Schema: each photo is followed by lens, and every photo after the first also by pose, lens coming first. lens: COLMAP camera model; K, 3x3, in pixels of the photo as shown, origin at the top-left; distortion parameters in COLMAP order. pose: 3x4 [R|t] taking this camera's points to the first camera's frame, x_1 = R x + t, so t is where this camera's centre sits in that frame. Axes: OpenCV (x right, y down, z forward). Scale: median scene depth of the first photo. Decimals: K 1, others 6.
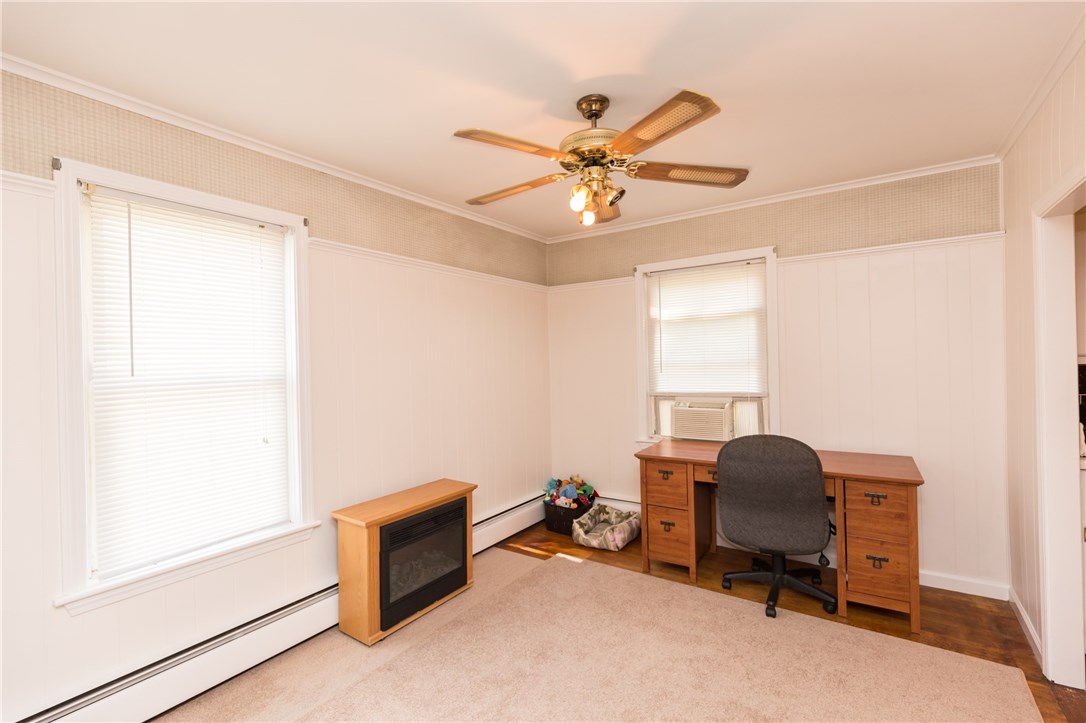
lens RADIAL K [[489.2, 0, 546.1], [0, 489.2, 358.5], [0, 0, 1]] dist [0.013138, -0.002809]
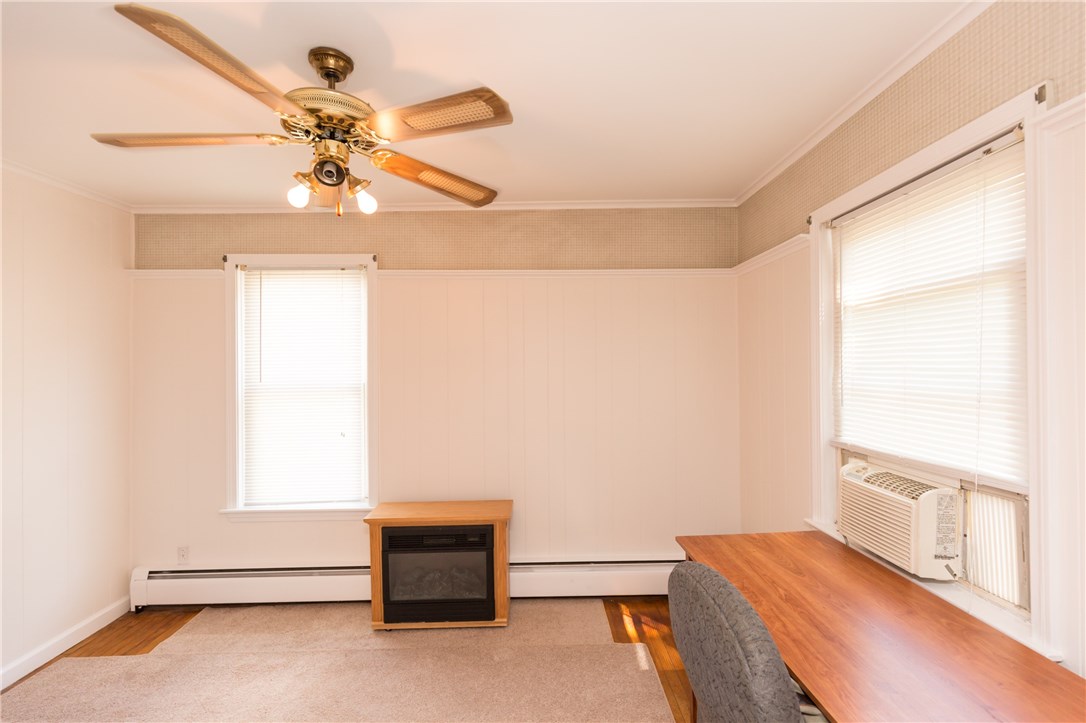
lens RADIAL K [[489.2, 0, 545.1], [0, 489.2, 361.0], [0, 0, 1]] dist [0.013138, -0.002809]
pose [[0.568562, 0.010121, -0.822578, 0.773736], [0.000066, 0.999924, 0.012348, -0.041117], [0.822641, -0.007075, 0.568518, 0.683170]]
